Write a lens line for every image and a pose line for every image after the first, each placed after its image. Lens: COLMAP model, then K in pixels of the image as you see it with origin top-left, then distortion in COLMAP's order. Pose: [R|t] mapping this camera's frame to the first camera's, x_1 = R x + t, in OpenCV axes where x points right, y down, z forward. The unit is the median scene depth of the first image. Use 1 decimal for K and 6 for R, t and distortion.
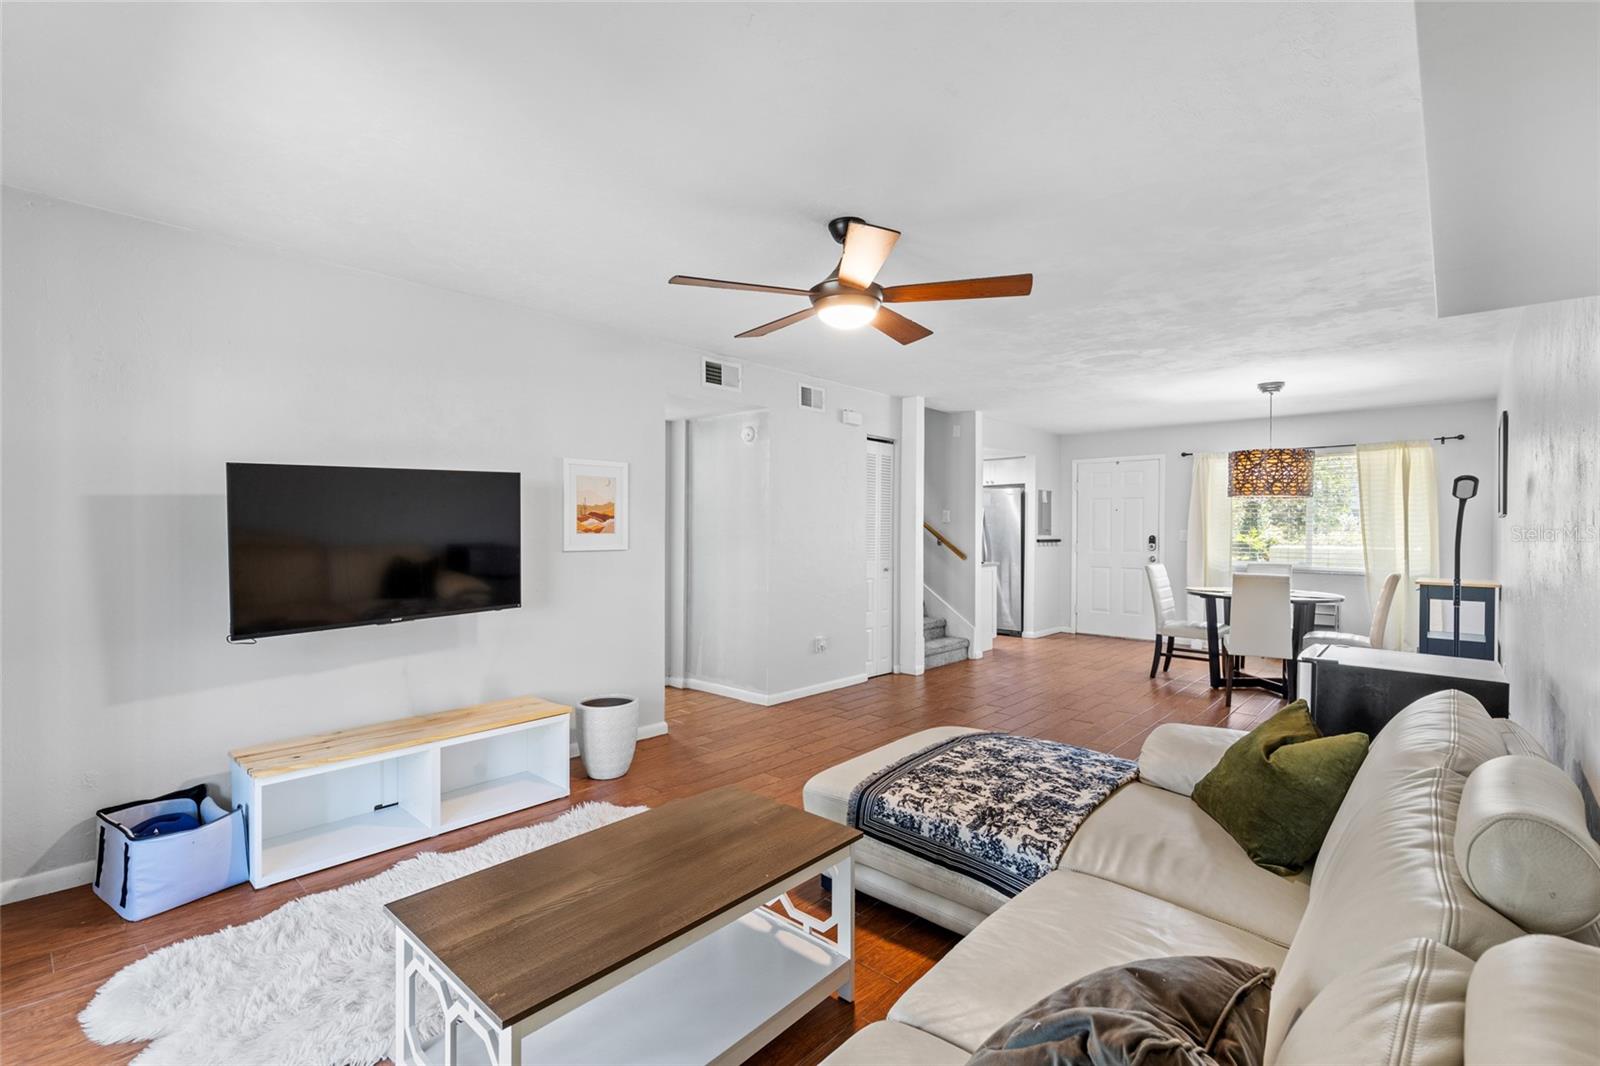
lens RADIAL K [[724.0, 0, 800.1], [0, 724.0, 538.6], [0, 0, 1]] dist [0.010437, -0.001487]
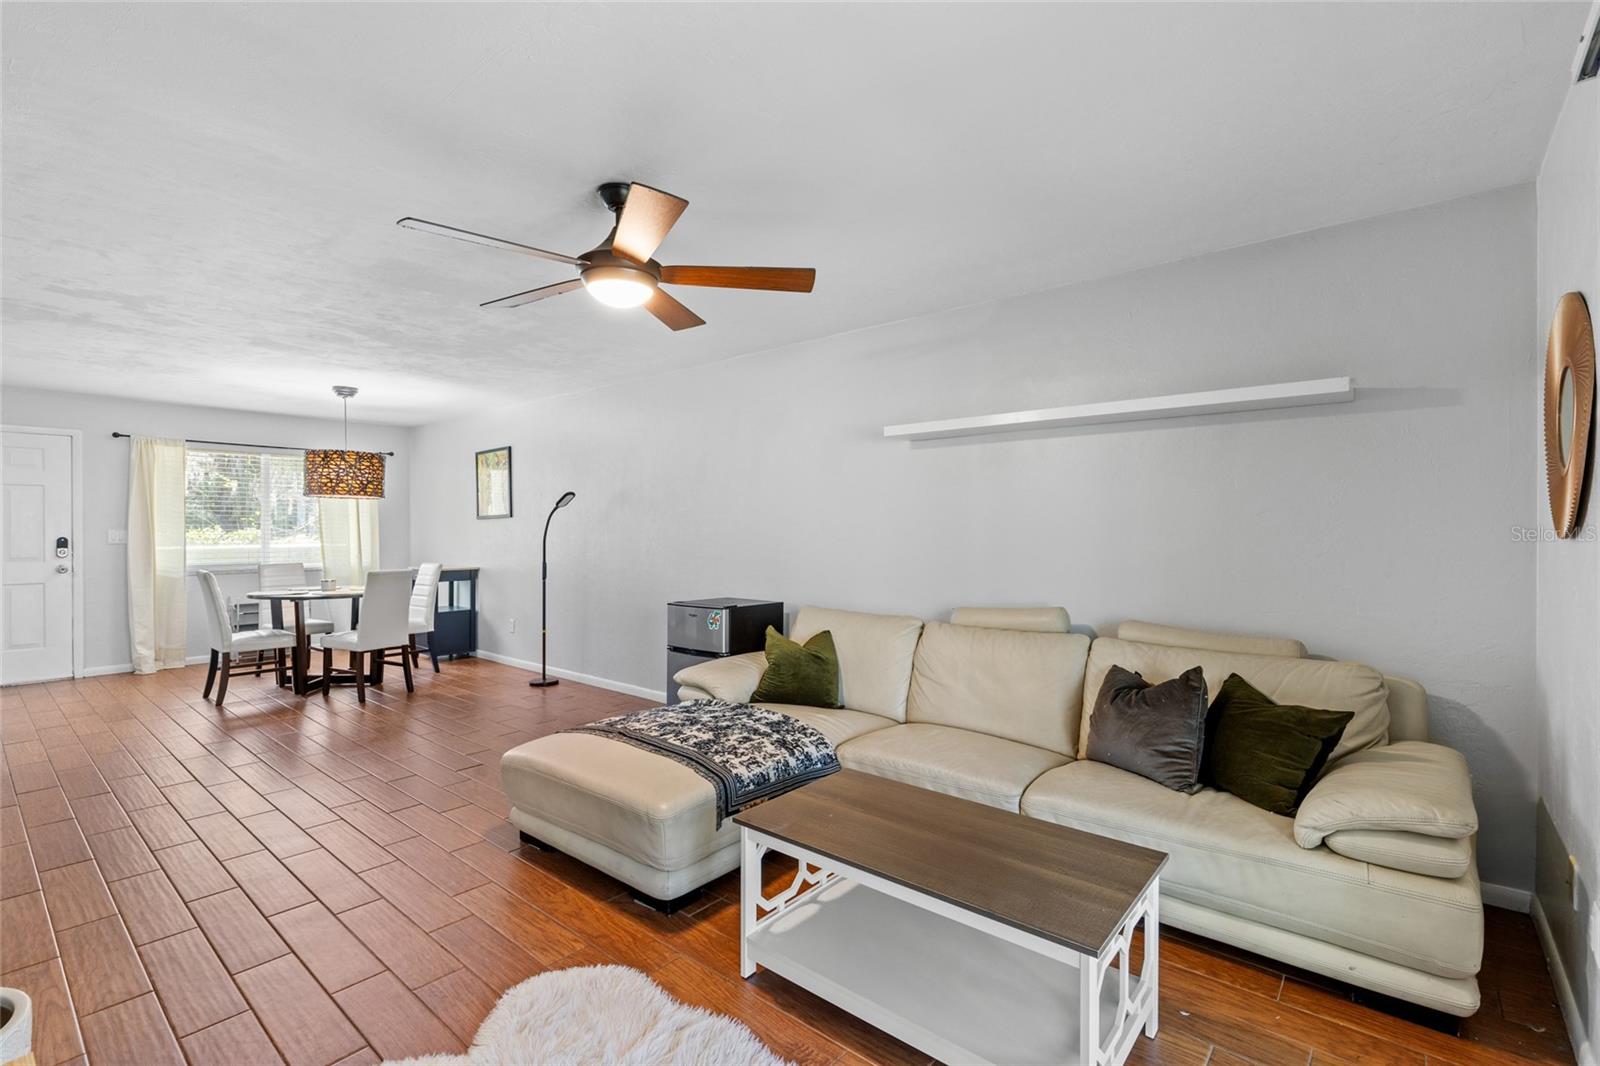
lens RADIAL K [[724.0, 0, 796.6], [0, 724.0, 533.5], [0, 0, 1]] dist [0.010437, -0.001487]
pose [[-0.049590, -0.006738, 0.998747, -0.626587], [0.013363, 0.999883, 0.007409, -0.007149], [-0.998680, 0.013714, -0.049494, 0.615025]]
